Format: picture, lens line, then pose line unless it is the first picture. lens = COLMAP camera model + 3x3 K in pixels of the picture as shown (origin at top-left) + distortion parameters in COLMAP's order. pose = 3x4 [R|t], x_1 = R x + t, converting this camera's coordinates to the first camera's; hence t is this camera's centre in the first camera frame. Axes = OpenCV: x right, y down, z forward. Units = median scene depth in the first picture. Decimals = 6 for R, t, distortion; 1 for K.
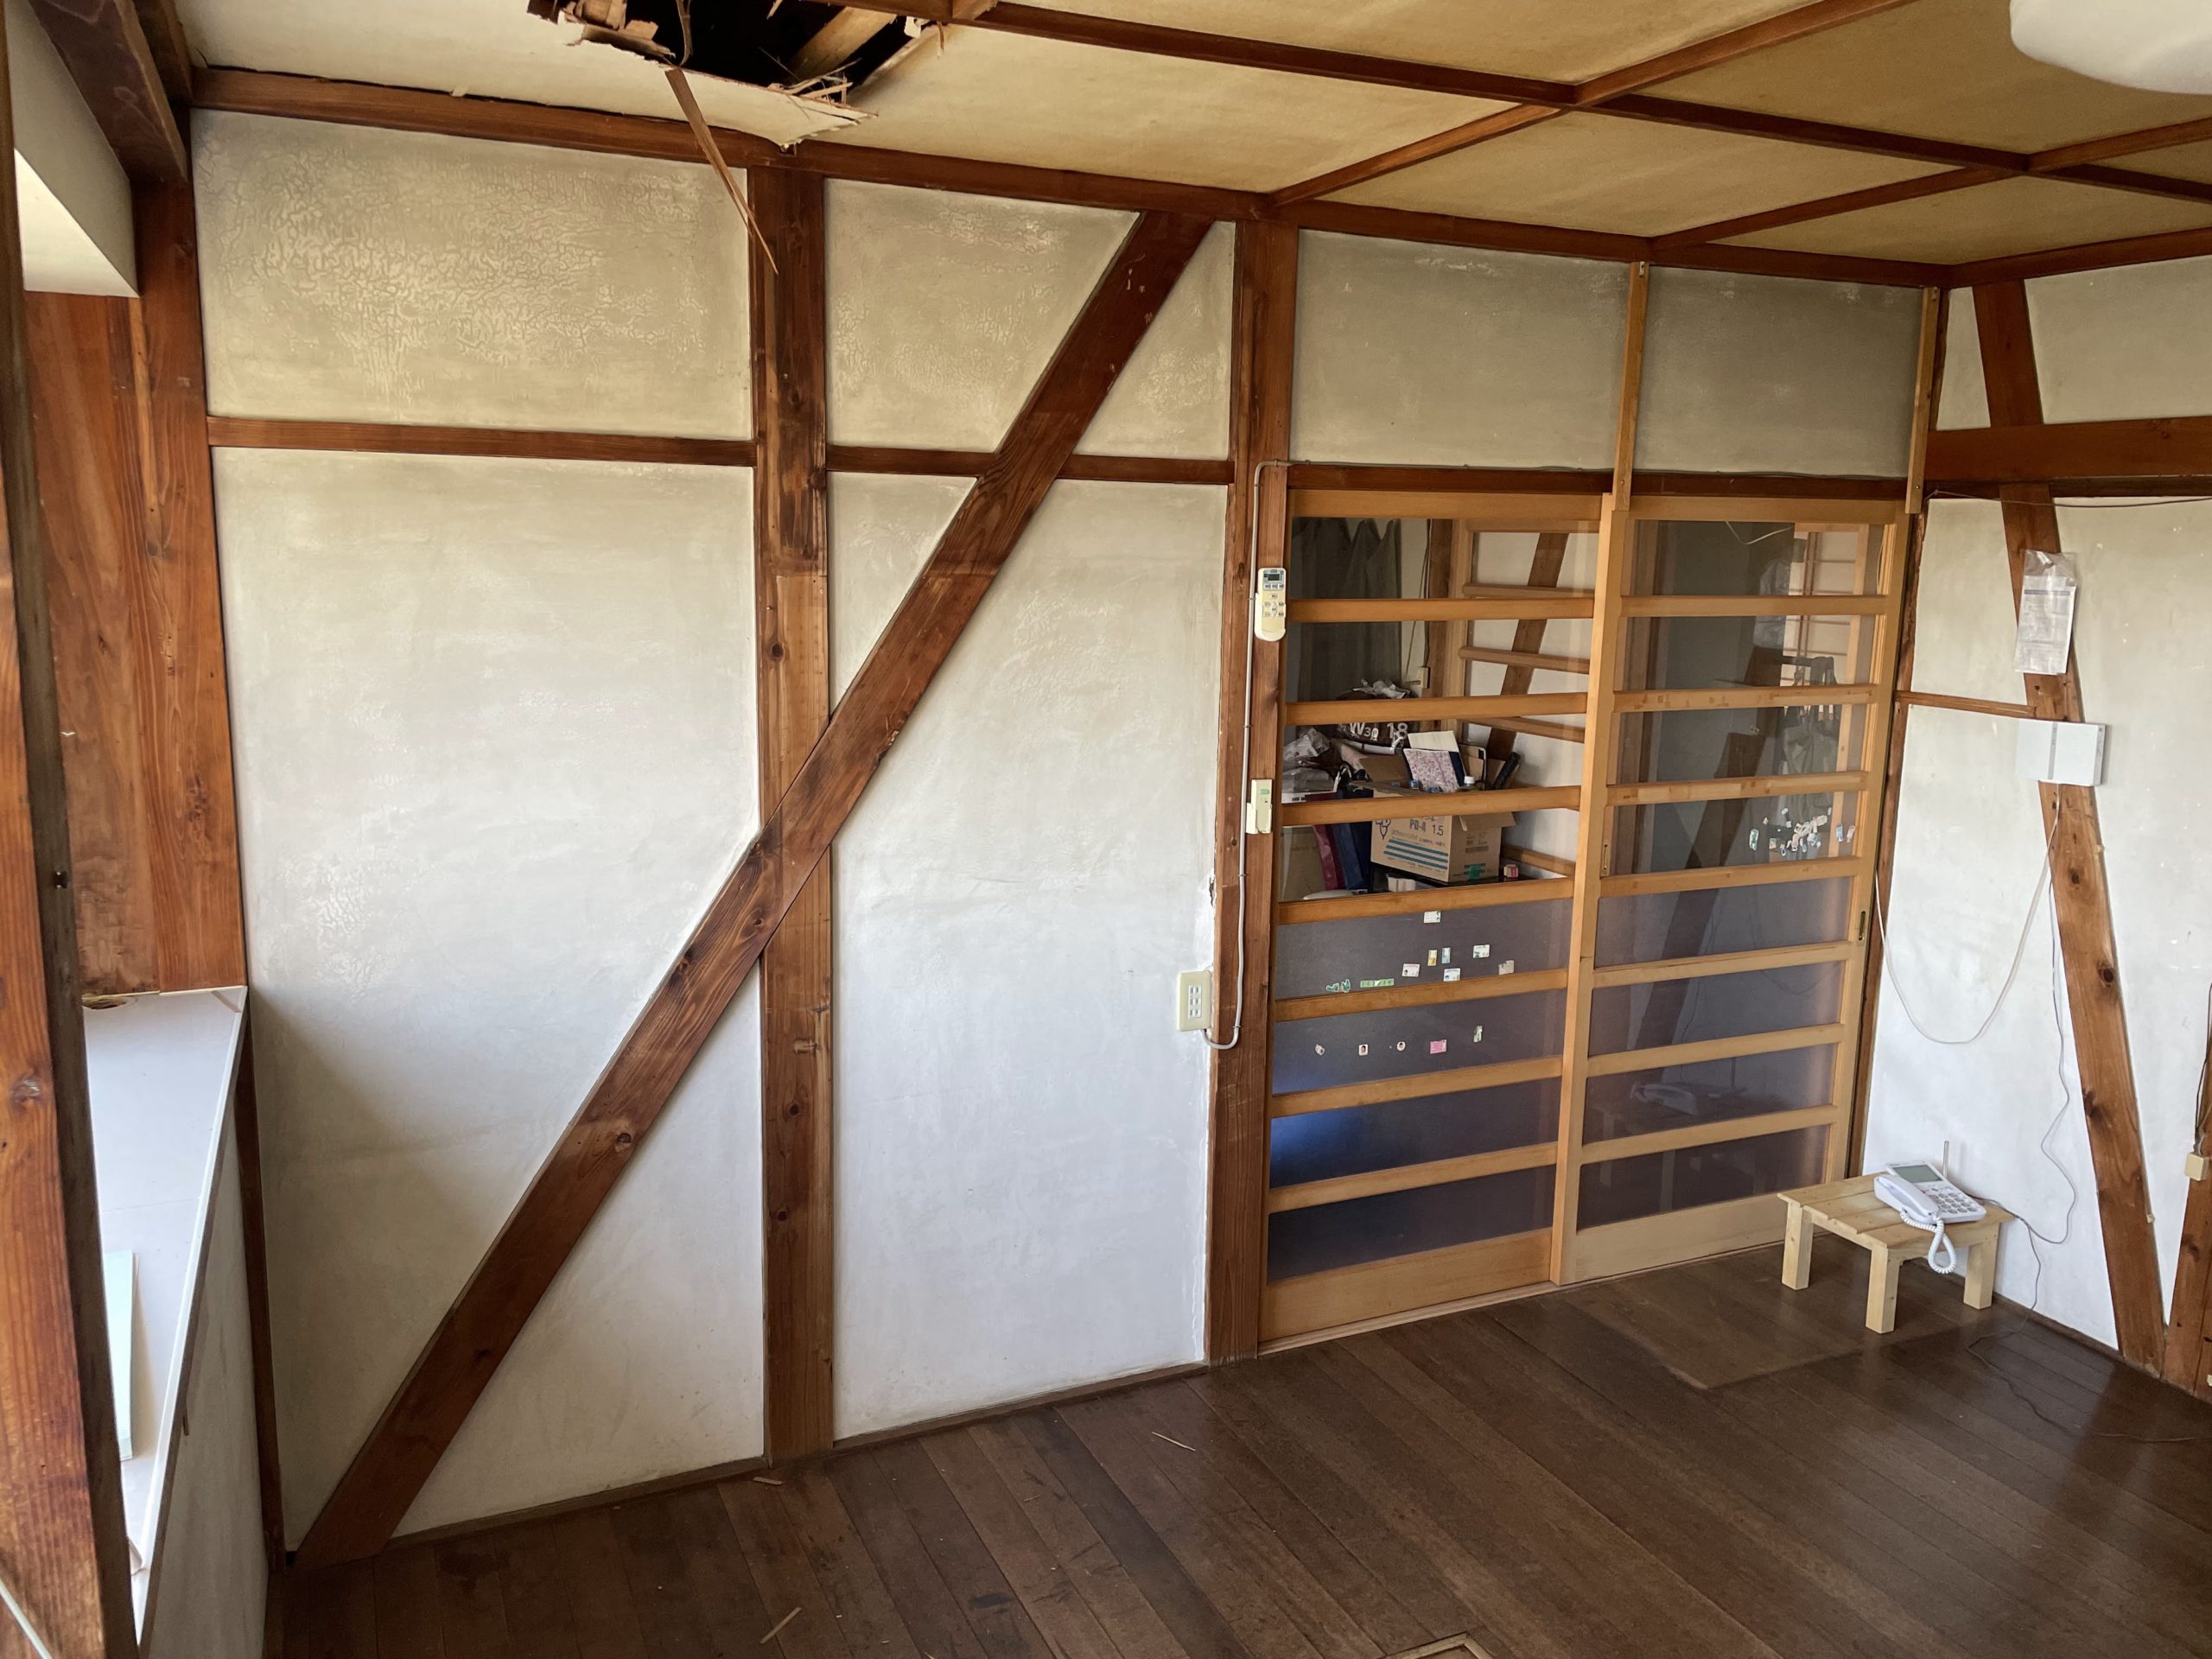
lens RADIAL K [[1672.4, 0, 1106.0], [0, 1672.4, 829.5], [0, 0, 1]] dist [0.083893, -0.110230]
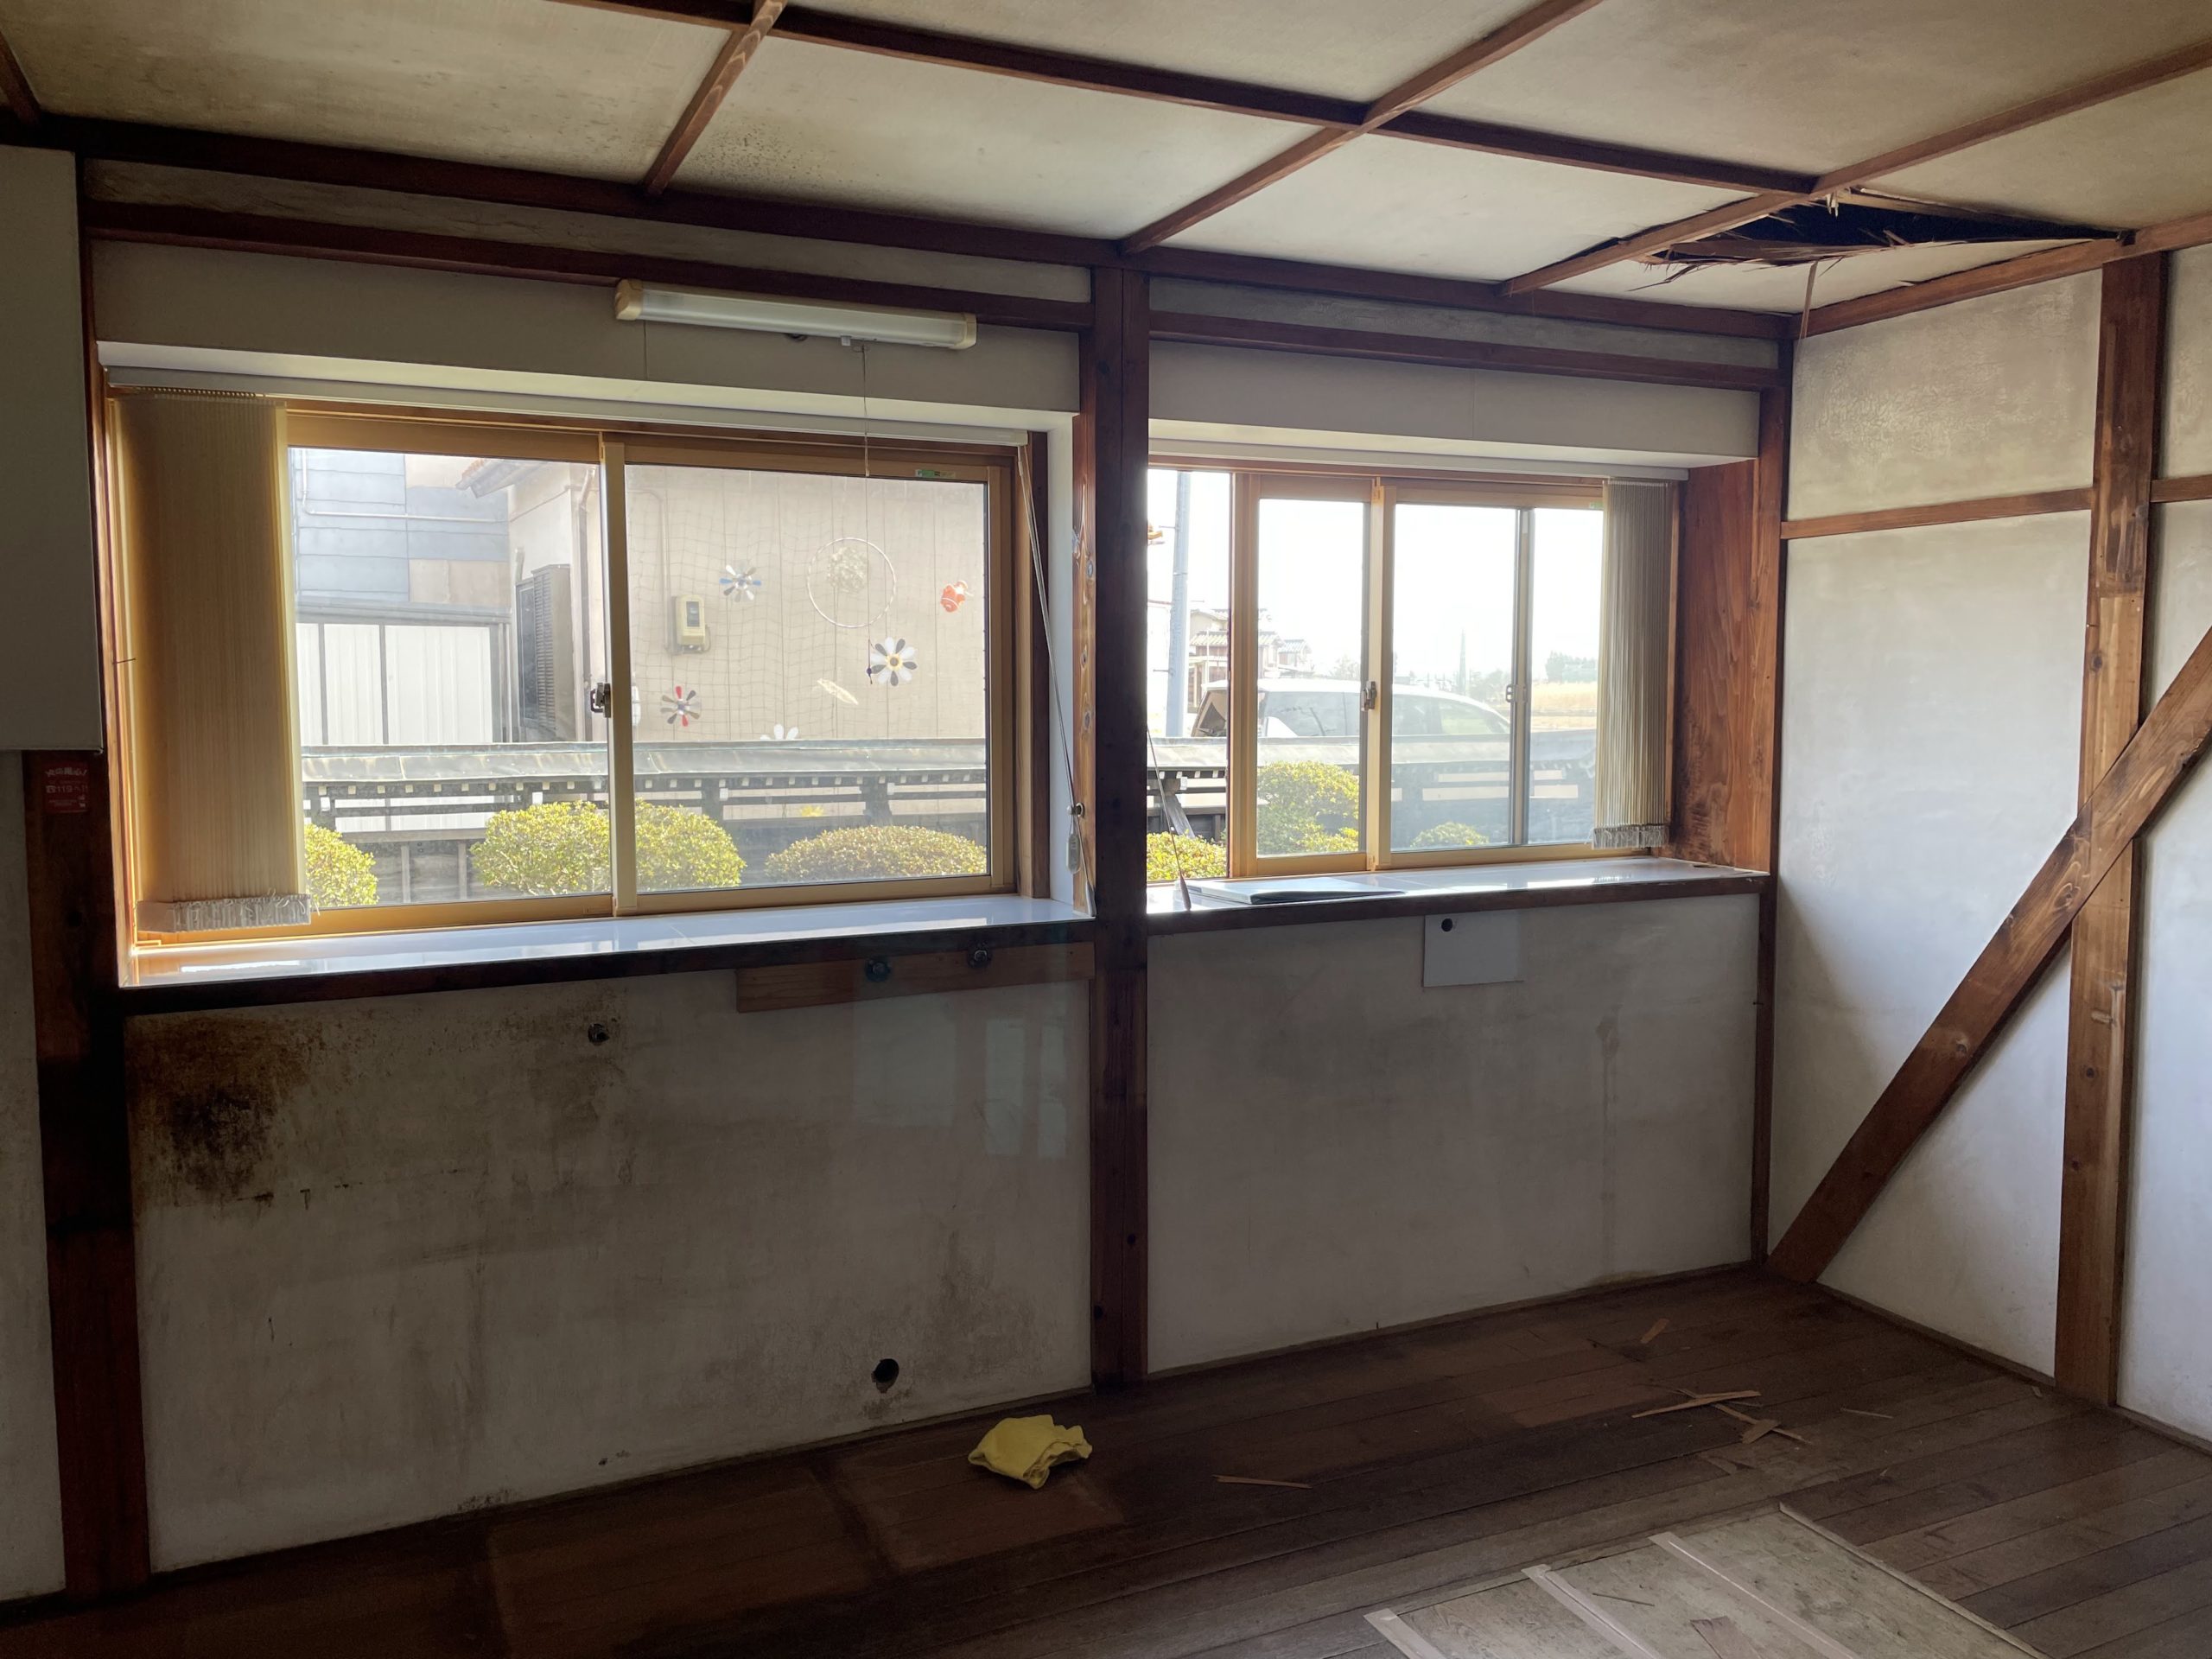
lens RADIAL K [[1672.4, 0, 1106.0], [0, 1672.4, 829.5], [0, 0, 1]] dist [0.083893, -0.110230]
pose [[-0.006719, 0.073818, -0.997249, 1.028594], [-0.164923, 0.983533, 0.073914, 0.034854], [0.986284, 0.164966, 0.005566, 0.348573]]
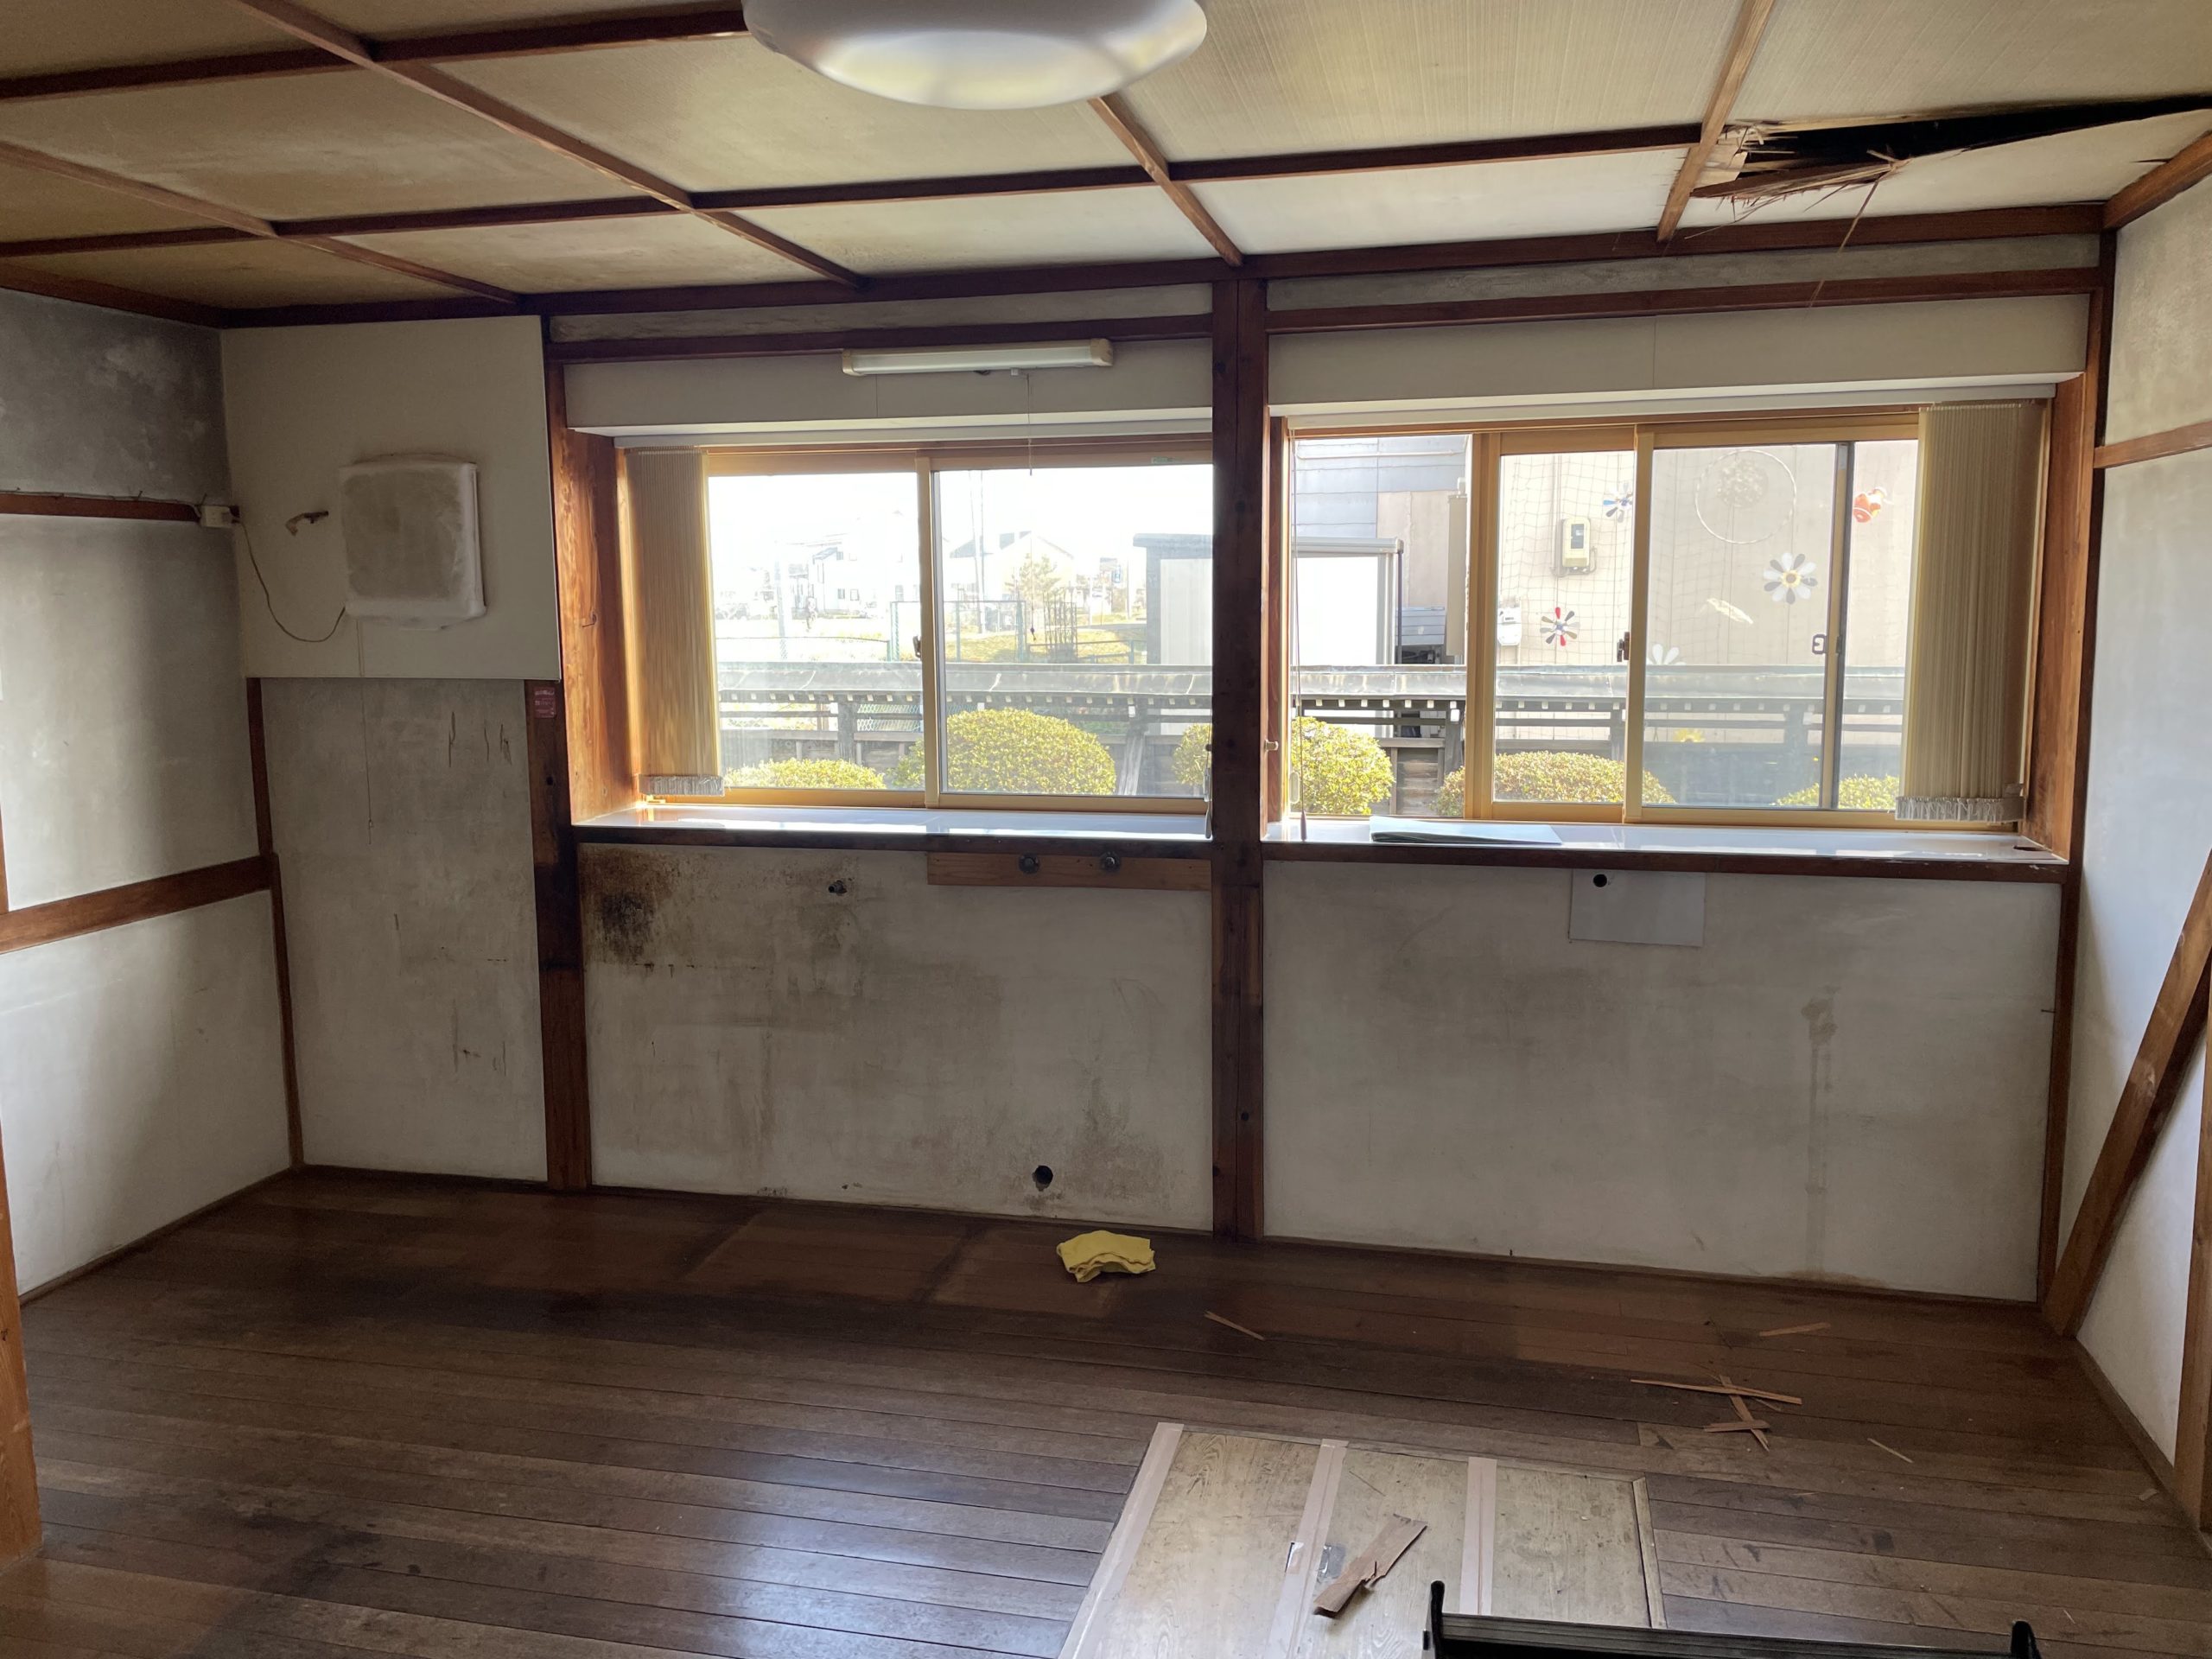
lens RADIAL K [[1672.4, 0, 1106.0], [0, 1672.4, 829.5], [0, 0, 1]] dist [0.083893, -0.110230]
pose [[-0.626204, 0.099715, -0.773257, 0.983626], [-0.130496, 0.964392, 0.230041, -0.138781], [0.768661, 0.244960, -0.590893, 1.140789]]
